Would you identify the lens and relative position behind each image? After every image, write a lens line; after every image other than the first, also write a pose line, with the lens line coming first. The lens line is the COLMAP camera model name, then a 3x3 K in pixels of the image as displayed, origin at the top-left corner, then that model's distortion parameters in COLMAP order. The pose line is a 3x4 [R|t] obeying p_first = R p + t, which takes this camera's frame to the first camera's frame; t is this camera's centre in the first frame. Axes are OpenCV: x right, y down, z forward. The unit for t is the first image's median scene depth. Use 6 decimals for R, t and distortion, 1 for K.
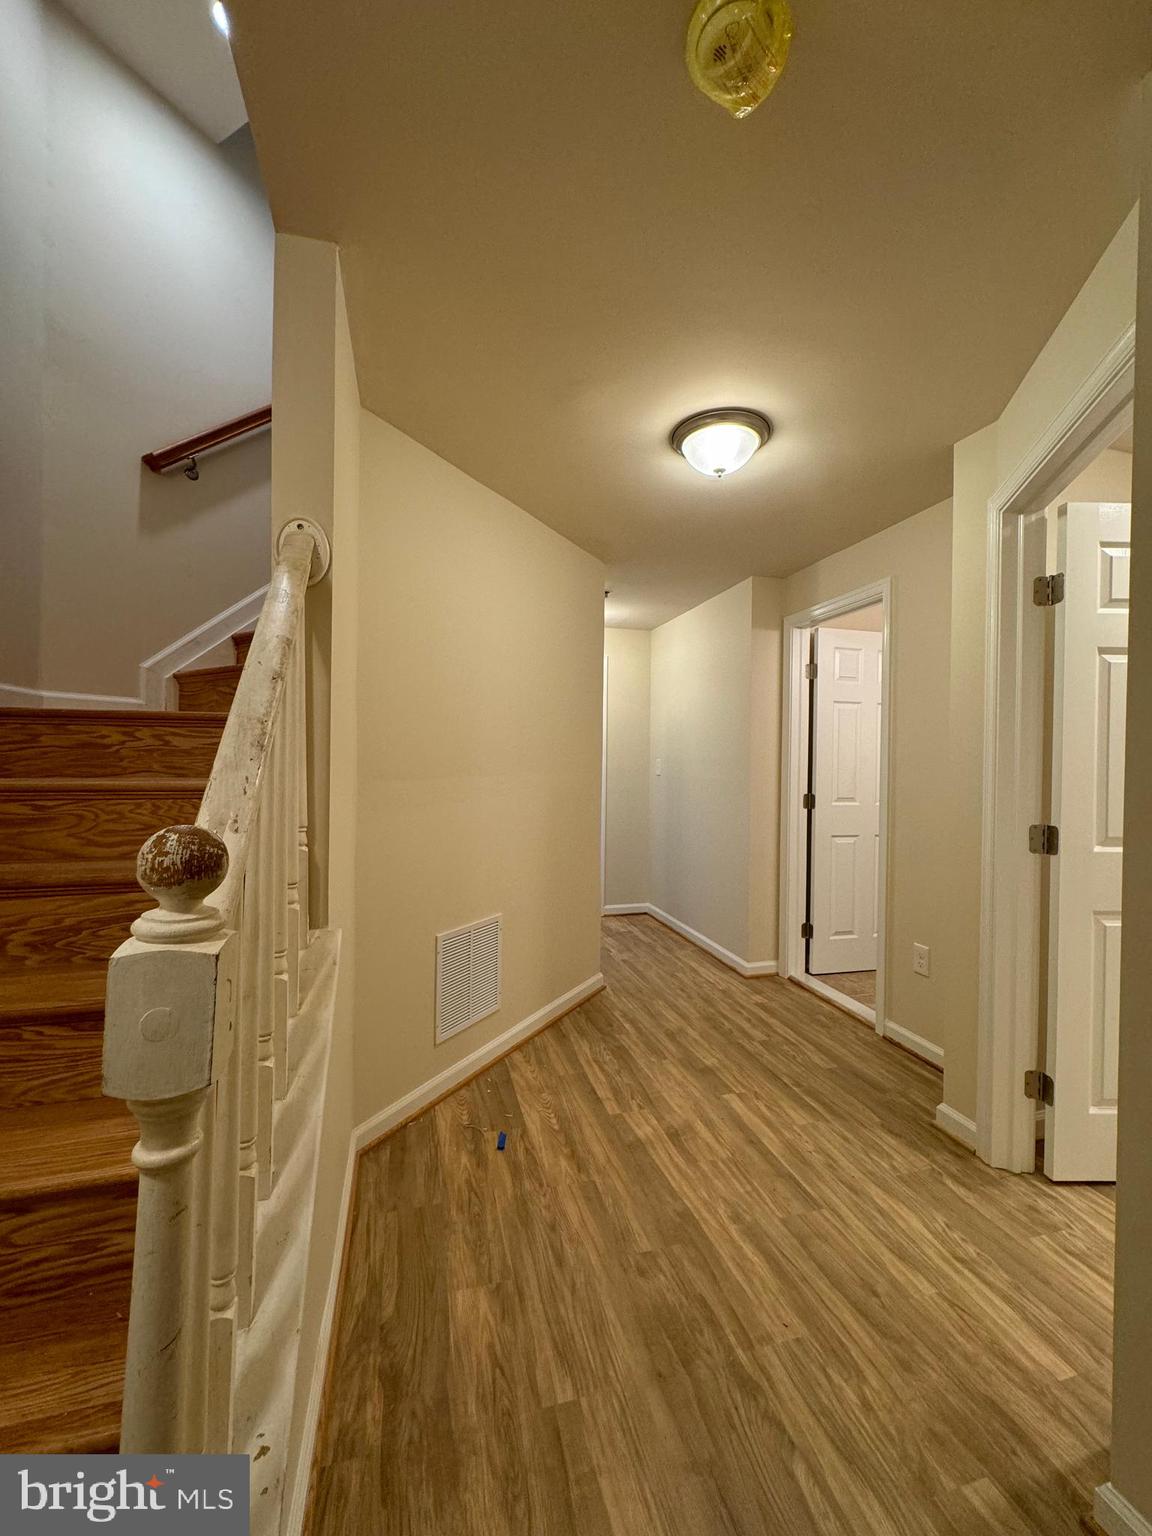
lens RADIAL K [[612.4, 0, 579.8], [0, 612.4, 765.4], [0, 0, 1]] dist [-0.002238, 0.000560]
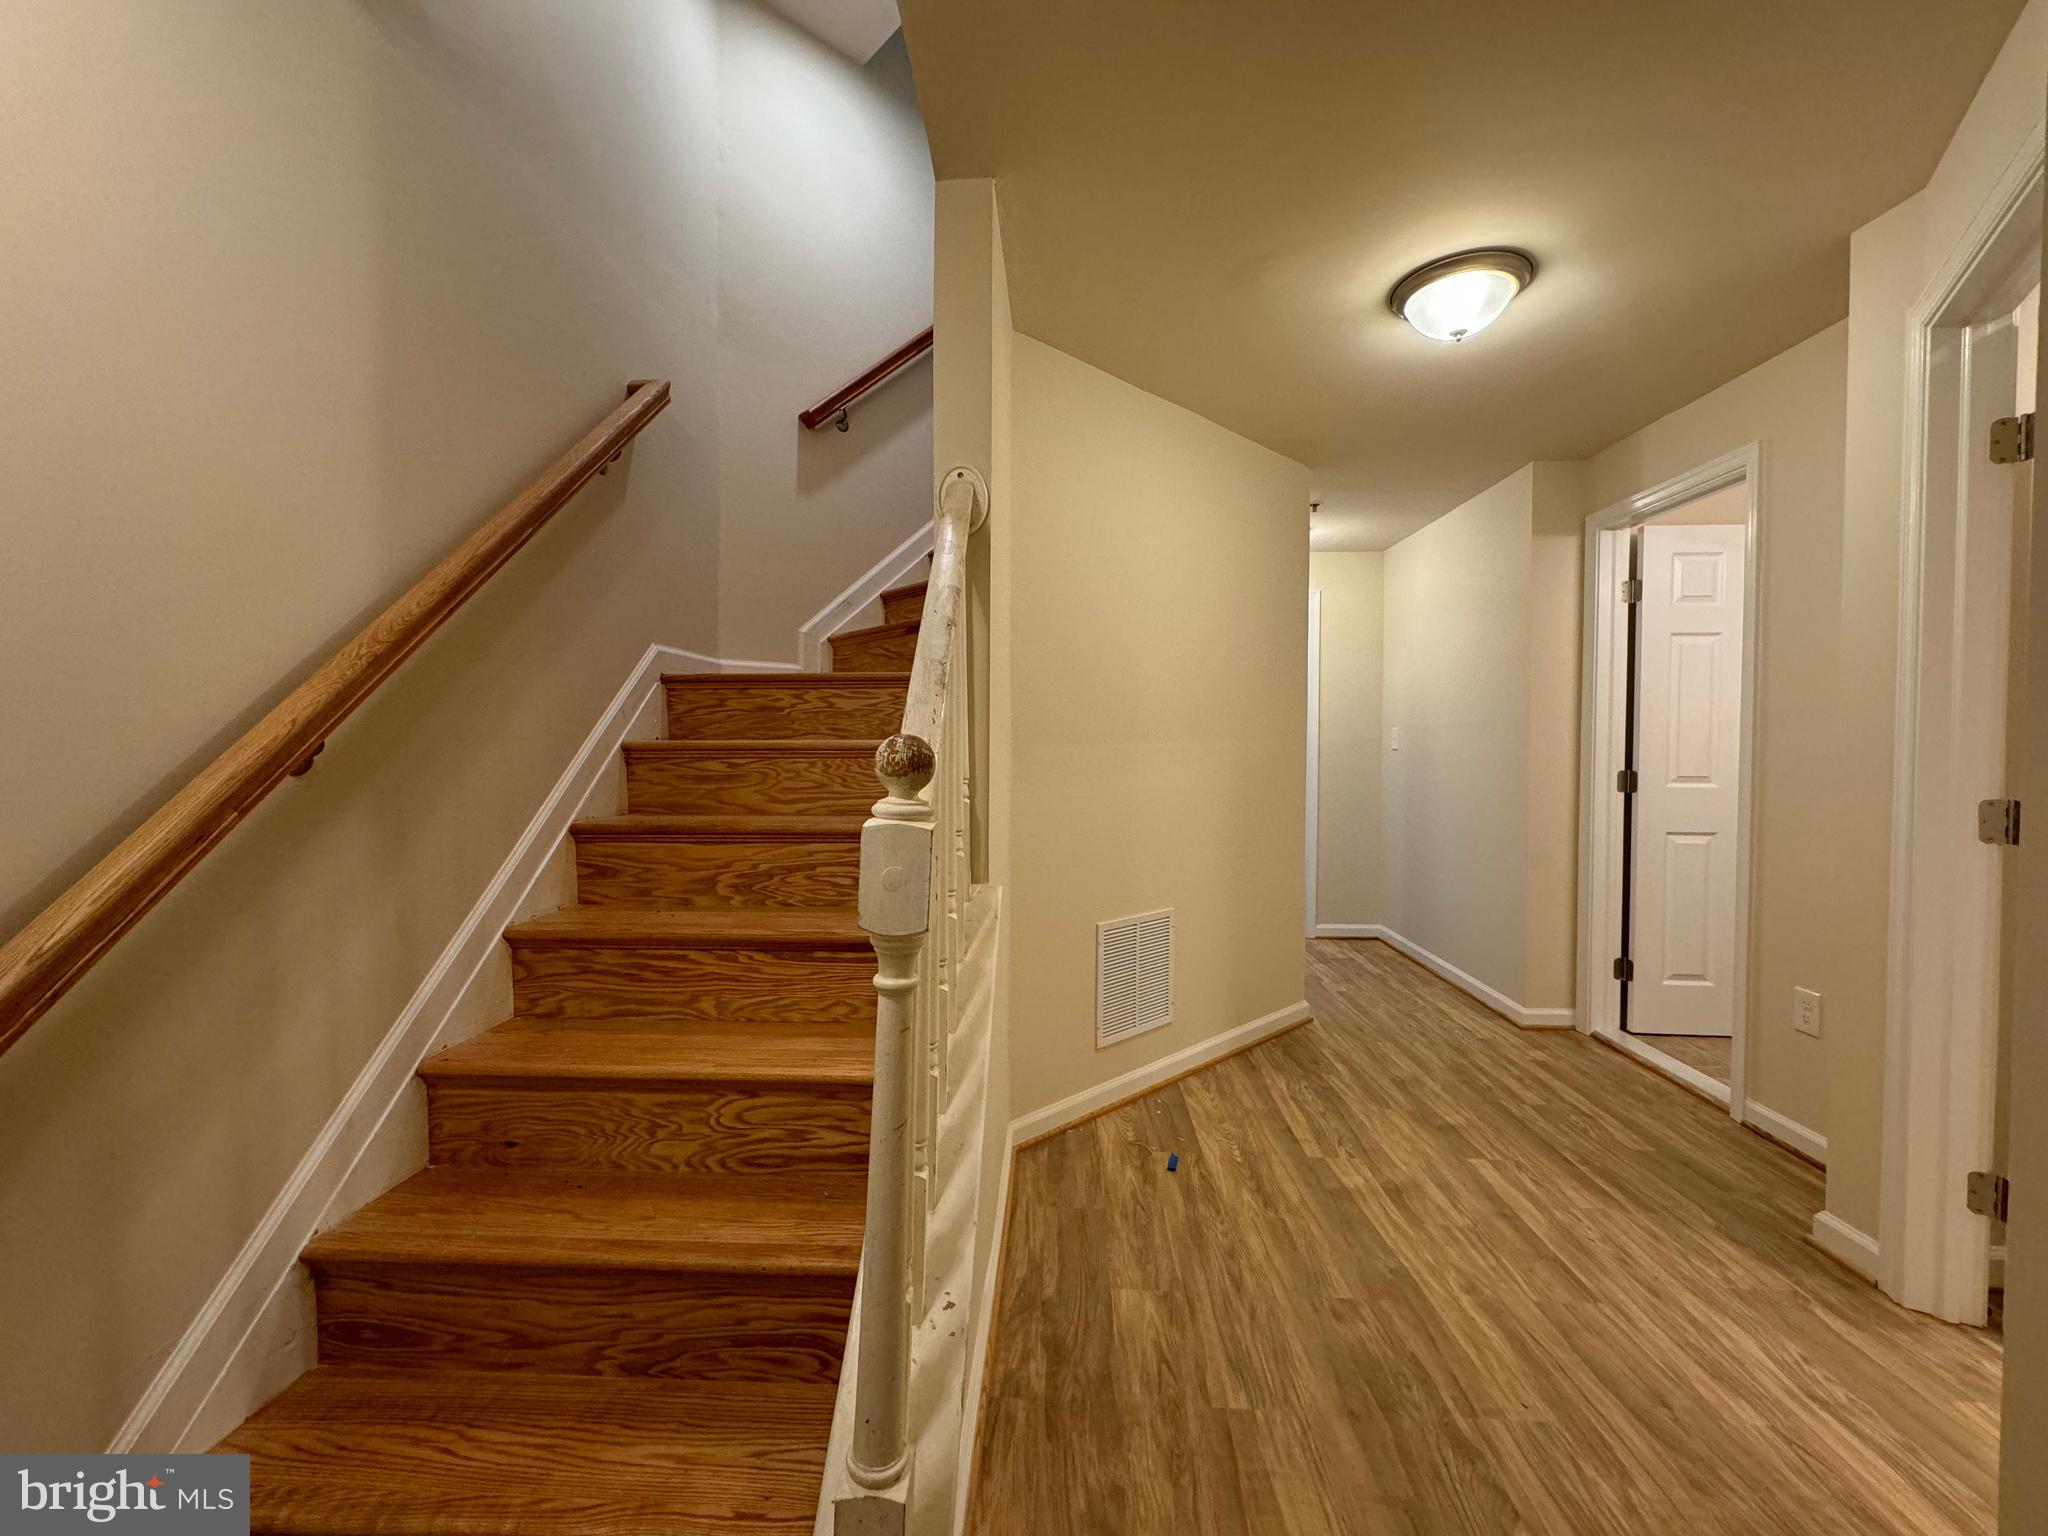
lens RADIAL K [[816.5, 0, 1020.1], [0, 816.5, 760.7], [0, 0, 1]] dist [-0.002238, 0.000560]
pose [[0.948273, -0.001554, -0.317451, 0.038474], [0.005702, 0.999910, 0.012138, 0.041179], [0.317404, -0.013320, 0.948197, -0.167772]]
